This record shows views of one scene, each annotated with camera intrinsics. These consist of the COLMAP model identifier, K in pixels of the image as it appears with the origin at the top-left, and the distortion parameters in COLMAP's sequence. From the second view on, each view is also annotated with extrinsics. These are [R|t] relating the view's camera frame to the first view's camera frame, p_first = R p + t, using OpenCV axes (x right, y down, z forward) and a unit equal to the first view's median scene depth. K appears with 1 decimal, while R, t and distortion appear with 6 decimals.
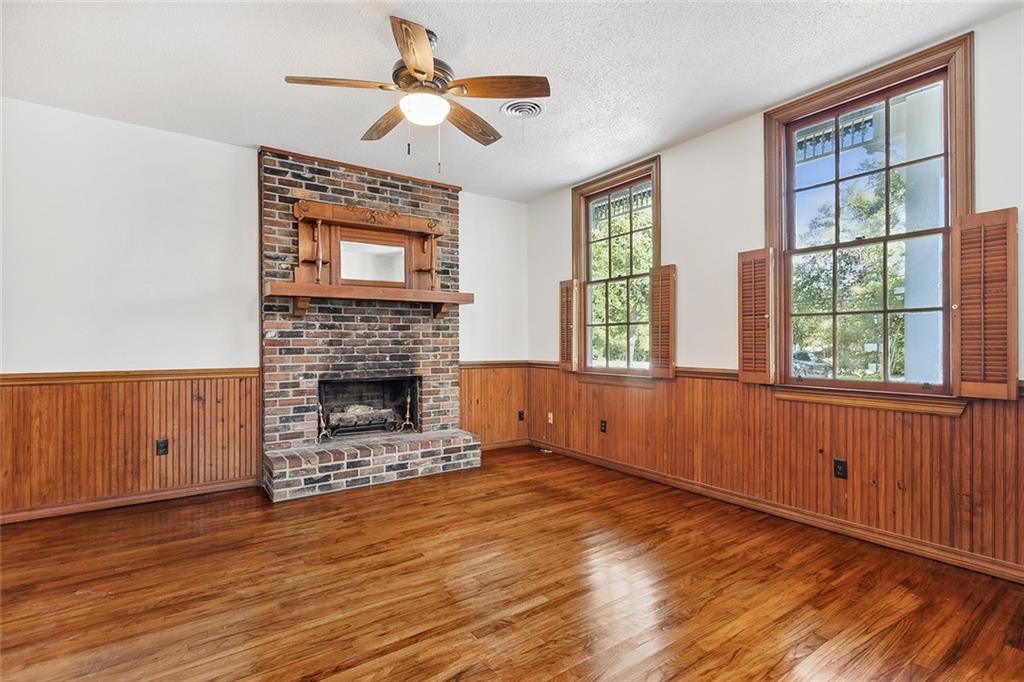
lens RADIAL K [[487.8, 0, 510.7], [0, 487.8, 342.9], [0, 0, 1]] dist [0.000589, -0.000136]
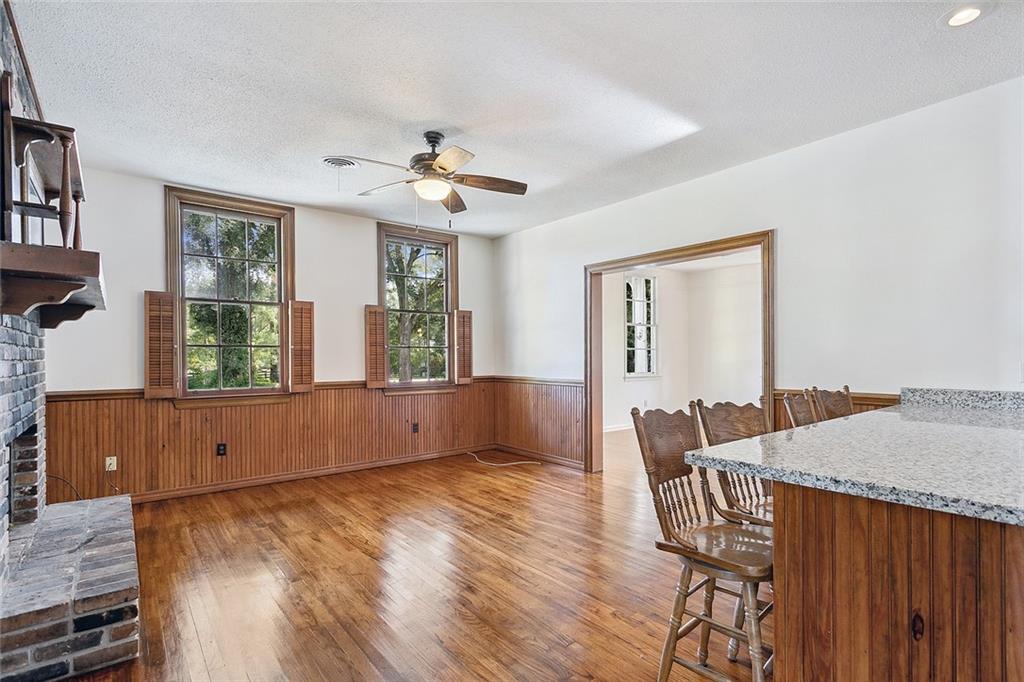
lens RADIAL K [[494.7, 0, 516.3], [0, 494.7, 365.4], [0, 0, 1]] dist [0.003162, 0.000118]
pose [[-0.068159, -0.008719, 0.997636, -0.940248], [0.009750, 0.999908, 0.009405, -0.002252], [-0.997627, 0.010368, -0.068068, 0.531185]]
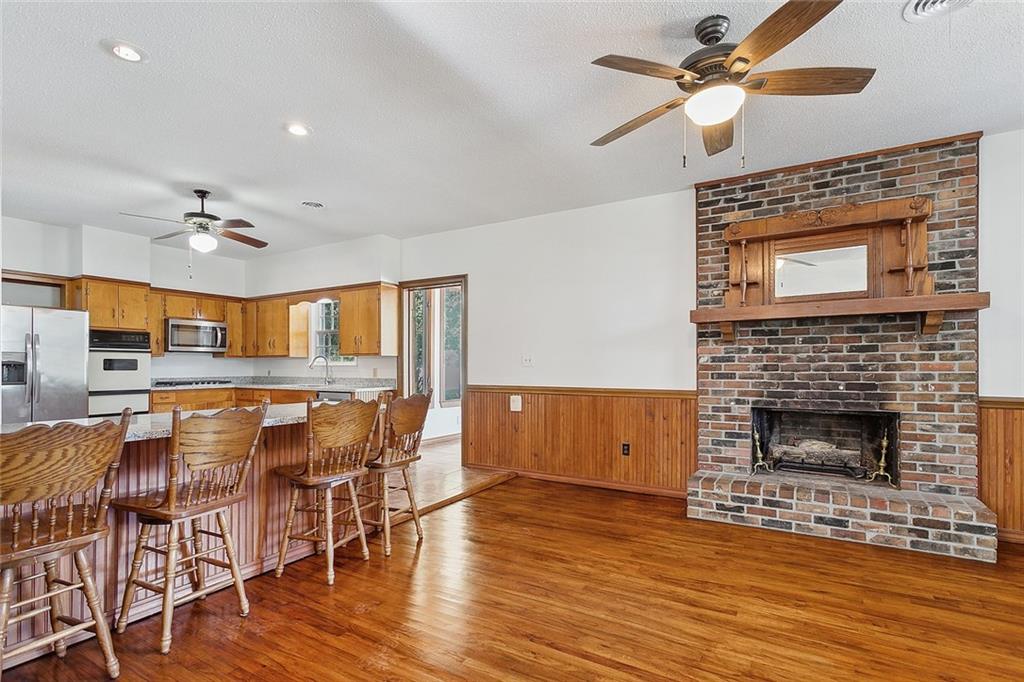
lens RADIAL K [[494.7, 0, 516.3], [0, 494.7, 365.4], [0, 0, 1]] dist [0.003162, 0.000118]
pose [[0.405439, -0.000822, -0.914122, 0.307442], [-0.001387, 0.999998, -0.001514, -0.002409], [0.914121, 0.001881, 0.405437, 0.189972]]
